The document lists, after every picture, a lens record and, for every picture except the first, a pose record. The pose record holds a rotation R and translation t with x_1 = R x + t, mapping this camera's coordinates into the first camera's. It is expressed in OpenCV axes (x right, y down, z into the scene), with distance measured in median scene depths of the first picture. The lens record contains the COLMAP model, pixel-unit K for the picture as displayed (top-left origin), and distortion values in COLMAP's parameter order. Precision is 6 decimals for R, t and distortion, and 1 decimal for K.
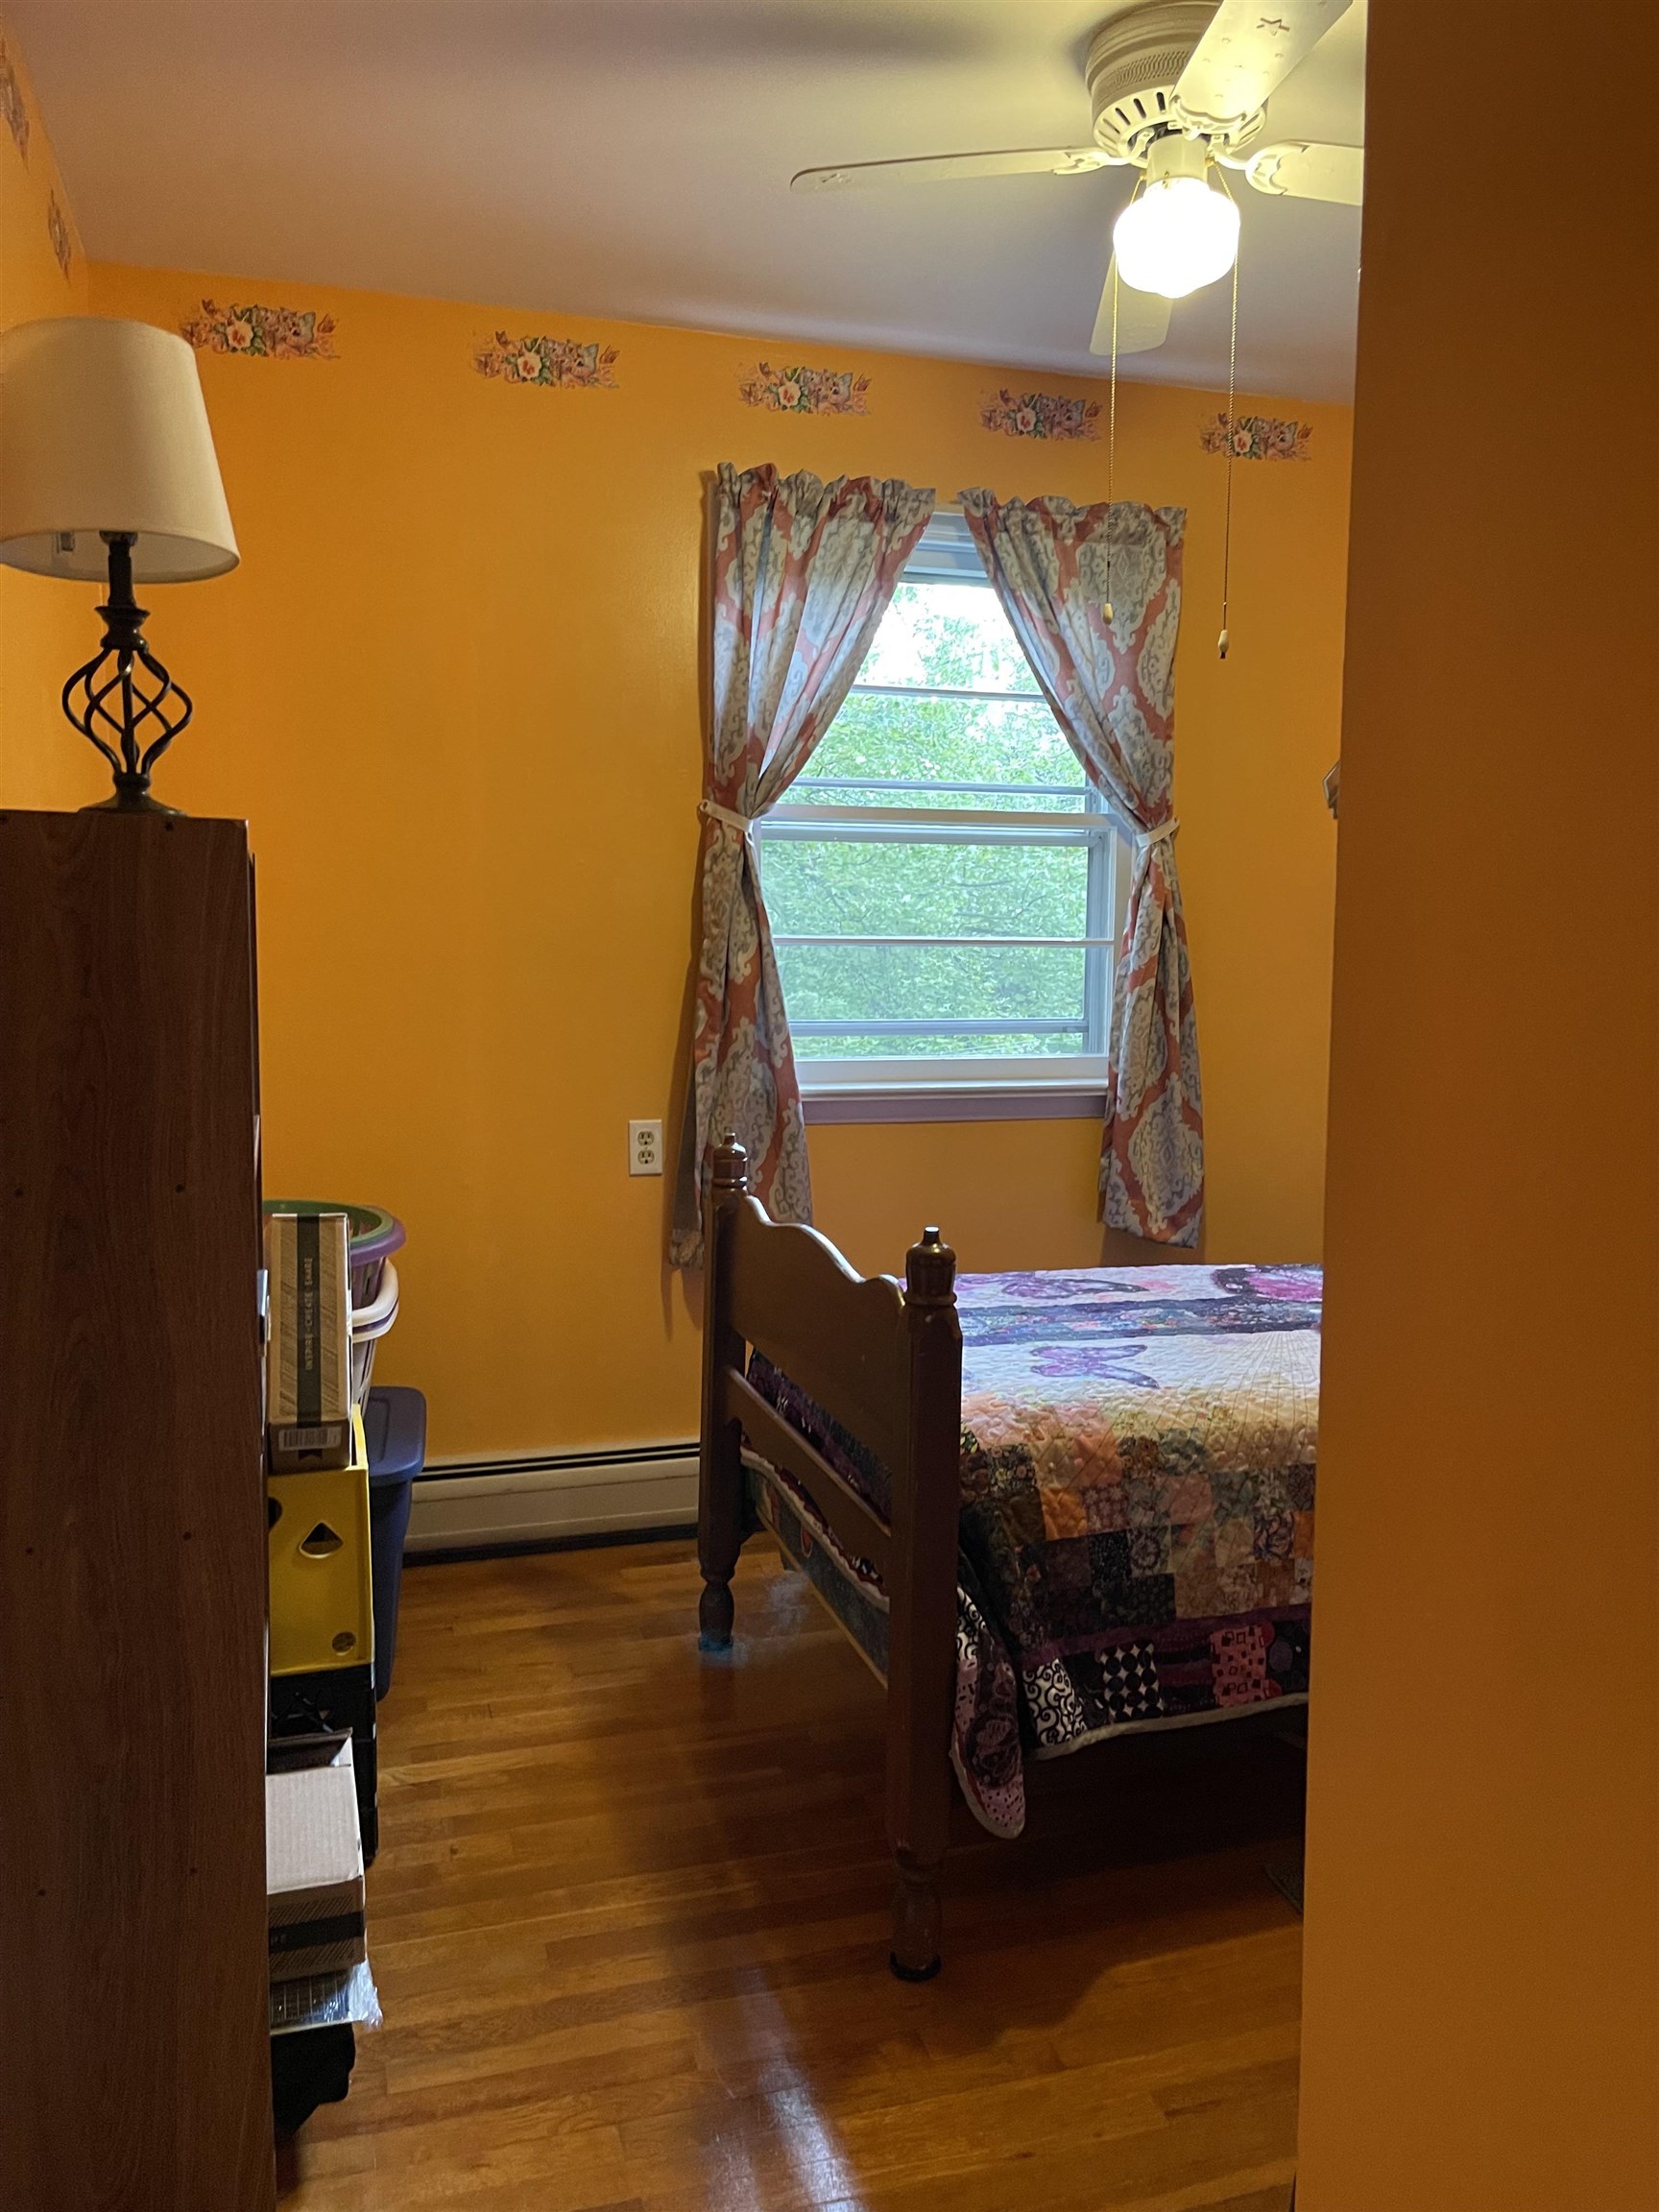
lens RADIAL K [[1683.4, 0, 829.9], [0, 1683.4, 1118.2], [0, 0, 1]] dist [0.062643, -0.075984]
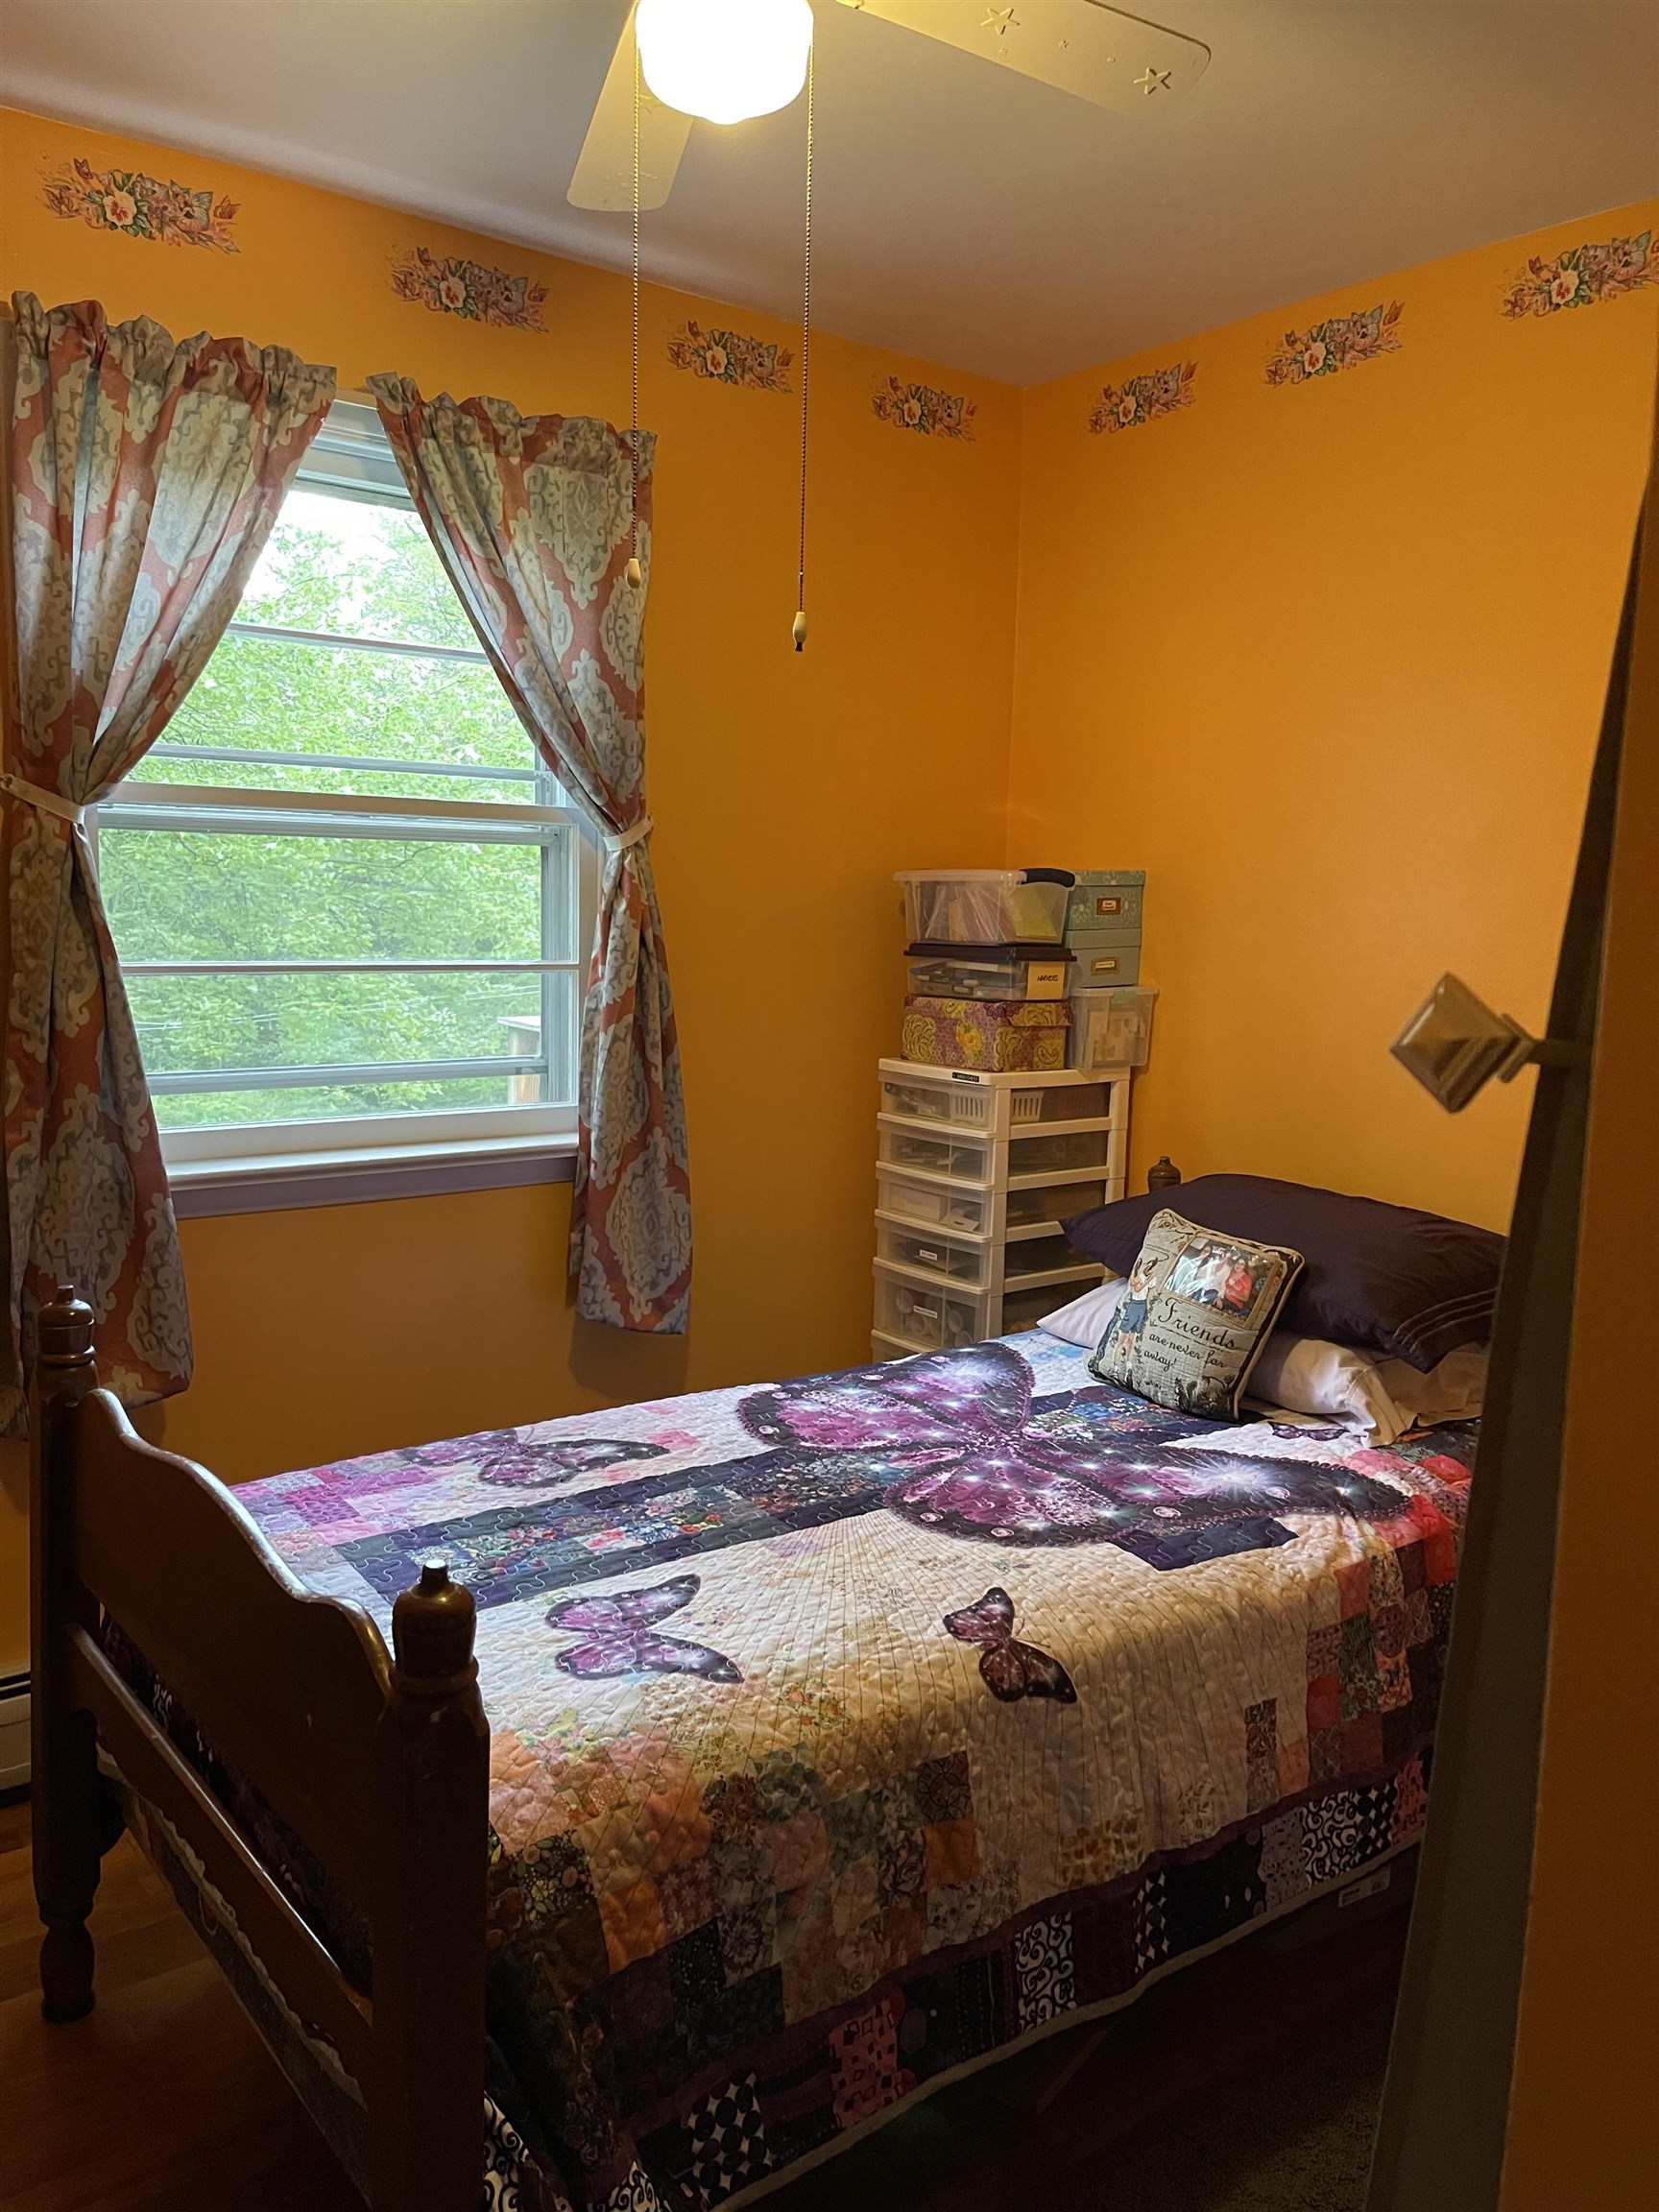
lens RADIAL K [[1683.4, 0, 821.5], [0, 1683.4, 1101.5], [0, 0, 1]] dist [0.062643, -0.075984]
pose [[0.934734, -0.030004, 0.354078, -0.012931], [0.019068, 0.999228, 0.034336, -0.071341], [-0.354835, -0.025344, 0.934585, 0.218751]]
